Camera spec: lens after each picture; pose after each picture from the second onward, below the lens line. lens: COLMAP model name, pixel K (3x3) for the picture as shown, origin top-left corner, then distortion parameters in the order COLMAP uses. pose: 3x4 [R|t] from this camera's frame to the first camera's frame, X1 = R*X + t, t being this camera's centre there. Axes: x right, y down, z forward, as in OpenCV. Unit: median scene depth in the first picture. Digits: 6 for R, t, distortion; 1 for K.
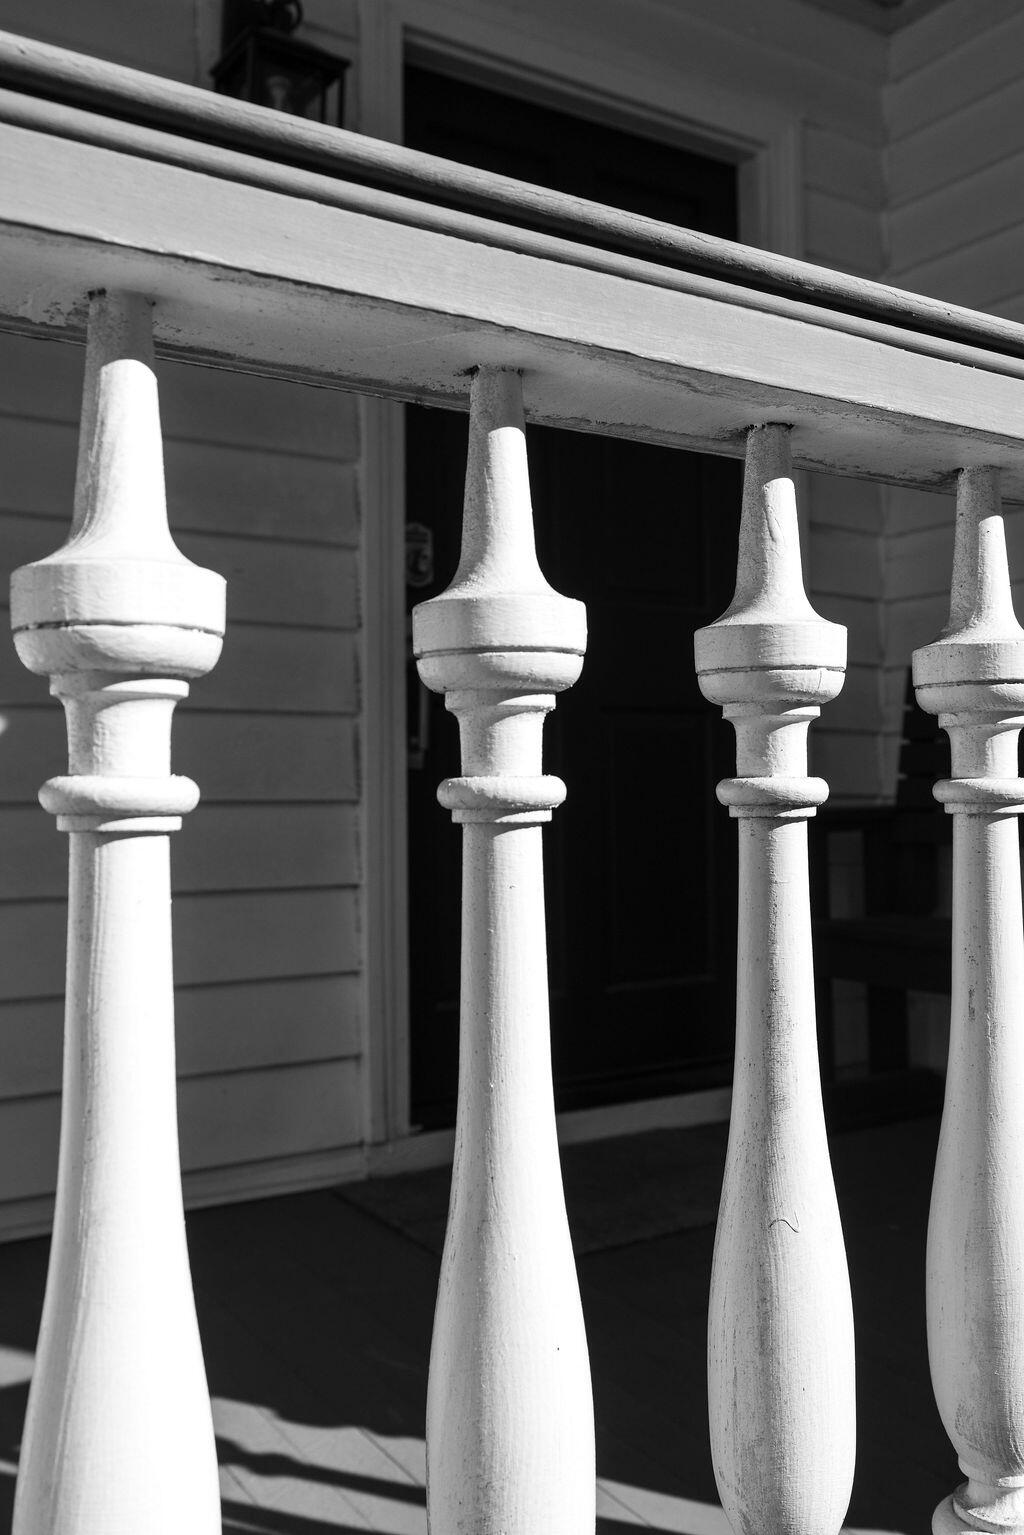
lens RADIAL K [[1351.7, 0, 511.5], [0, 1351.7, 787.4], [0, 0, 1]] dist [-0.001767, -0.003053]
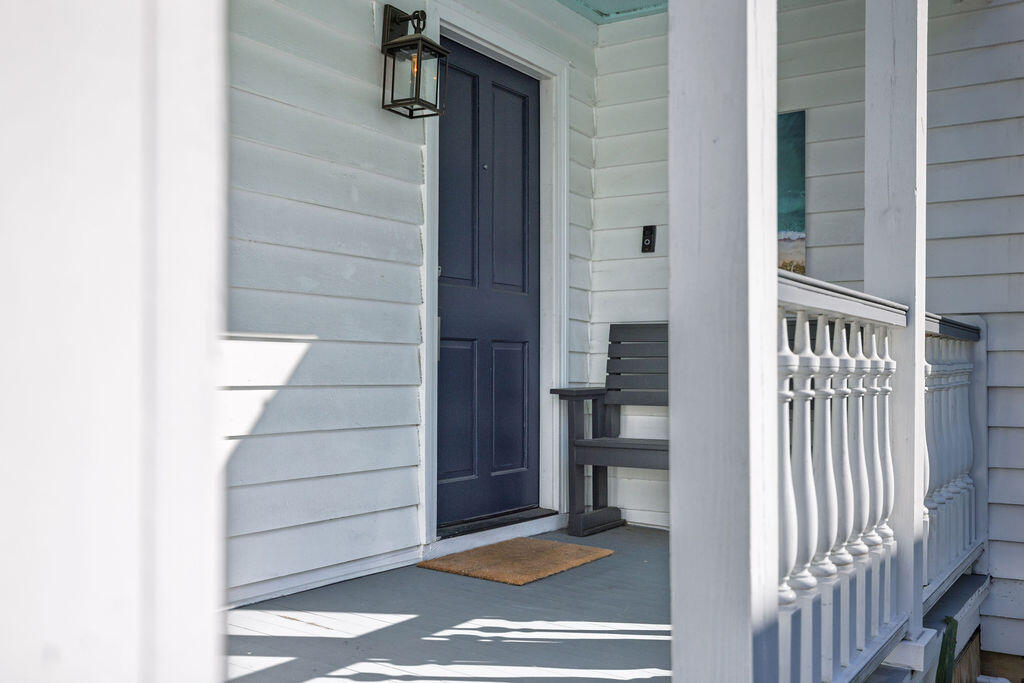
lens RADIAL K [[1041.3, 0, 510.6], [0, 1041.3, 375.7], [0, 0, 1]] dist [0.009620, 0.003148]
pose [[0.901961, 0.013763, 0.431597, -0.681999], [-0.019312, 0.999778, 0.008478, -0.020517], [-0.431385, -0.015982, 0.902027, -0.533240]]
